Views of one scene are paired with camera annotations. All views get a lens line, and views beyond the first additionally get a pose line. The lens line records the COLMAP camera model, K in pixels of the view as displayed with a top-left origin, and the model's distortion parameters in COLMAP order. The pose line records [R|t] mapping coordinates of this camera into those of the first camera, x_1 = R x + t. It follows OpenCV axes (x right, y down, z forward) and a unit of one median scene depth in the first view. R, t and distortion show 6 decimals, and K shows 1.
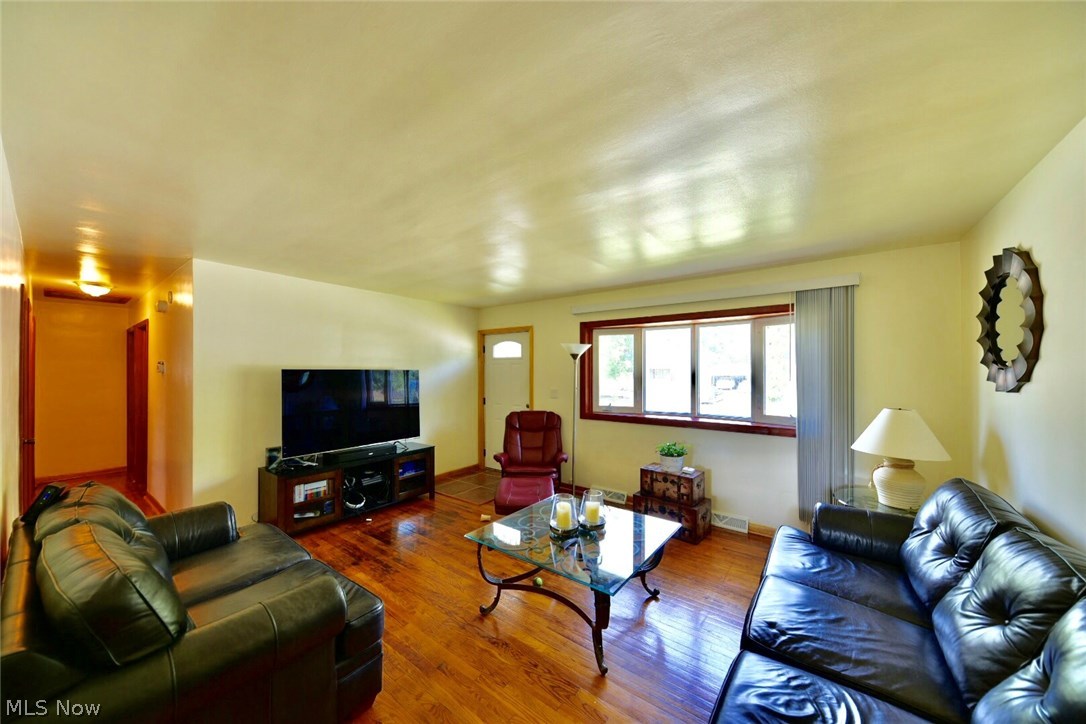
lens RADIAL K [[375.6, 0, 540.9], [0, 375.6, 370.9], [0, 0, 1]] dist [0.007198, -0.004074]
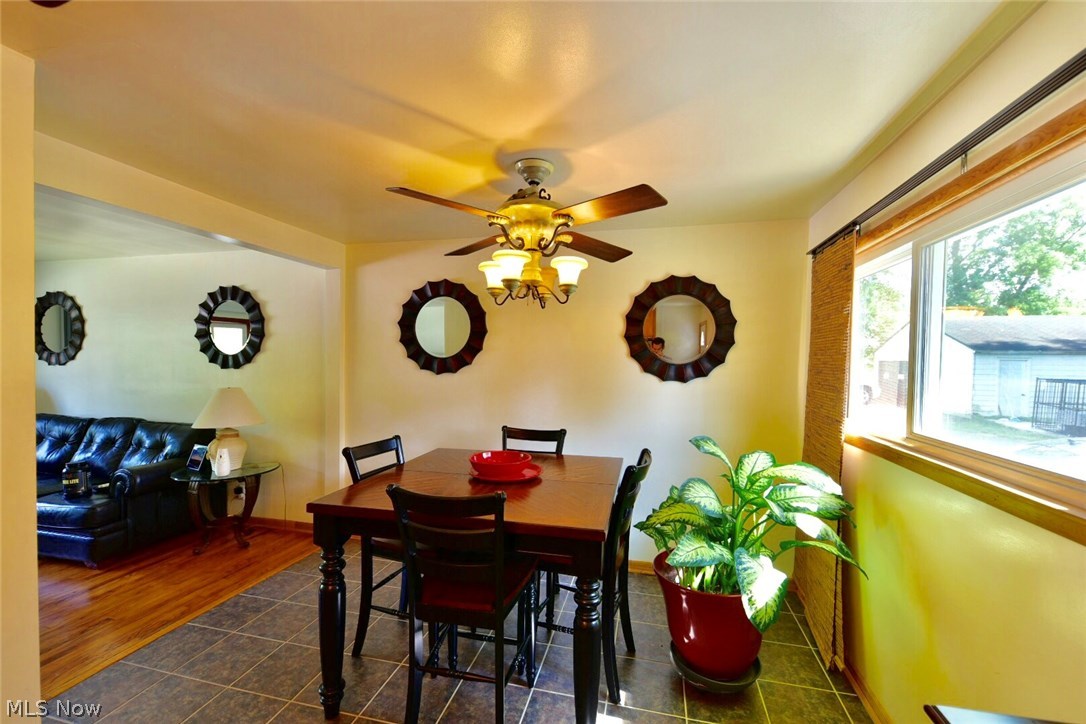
lens RADIAL K [[468.1, 0, 542.6], [0, 468.1, 369.2], [0, 0, 1]] dist [0.005667, -0.002646]
pose [[-0.394848, -0.017295, 0.918583, -1.117242], [-0.011465, 0.999838, 0.013896, 0.007308], [-0.918675, -0.005045, -0.394983, -0.191204]]
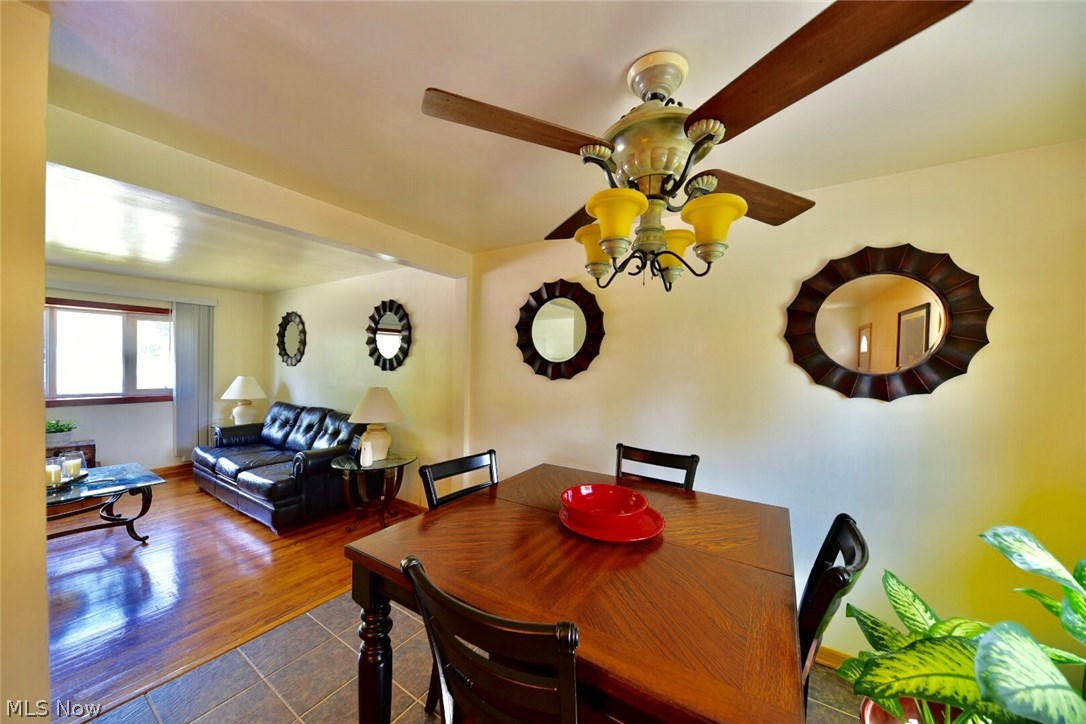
lens RADIAL K [[375.6, 0, 539.6], [0, 375.6, 370.0], [0, 0, 1]] dist [0.007198, -0.004074]
pose [[-0.065157, -0.014240, 0.997773, -0.848337], [-0.022705, 0.999660, 0.012784, 0.005438], [-0.997617, -0.021822, -0.065458, -0.314041]]
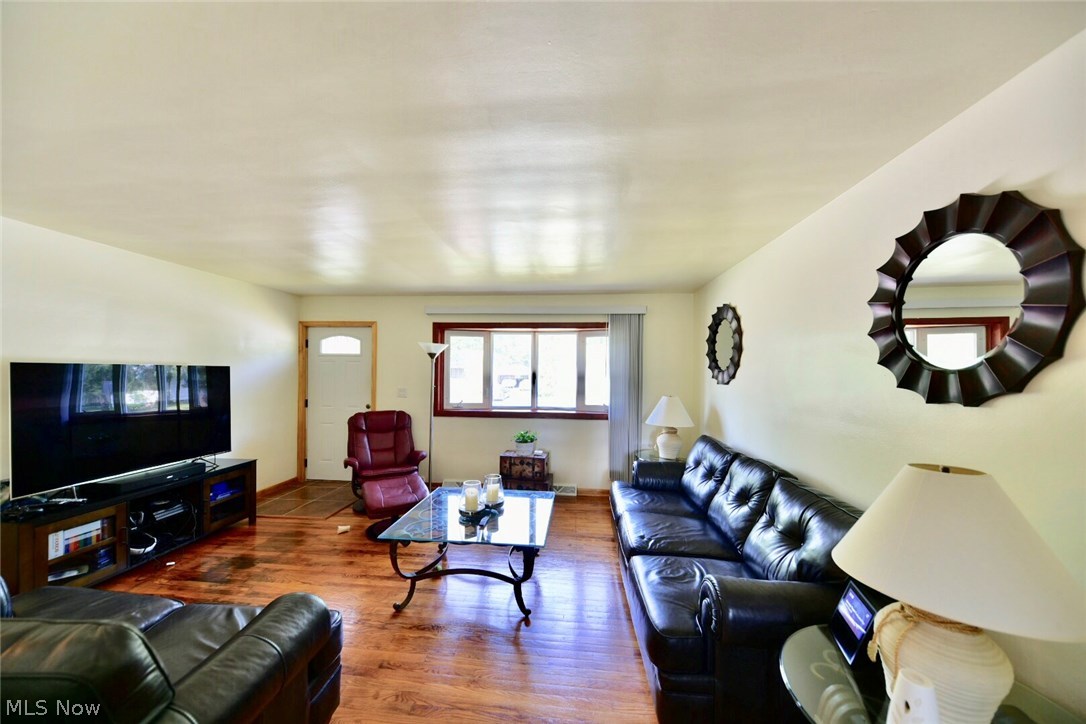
lens RADIAL K [[375.6, 0, 540.0], [0, 375.6, 372.0], [0, 0, 1]] dist [0.007198, -0.004074]
pose [[0.851184, 0.008432, 0.524799, -0.247896], [-0.010561, 0.999944, 0.001063, 0.002239], [-0.524760, -0.006447, 0.851226, -0.034519]]
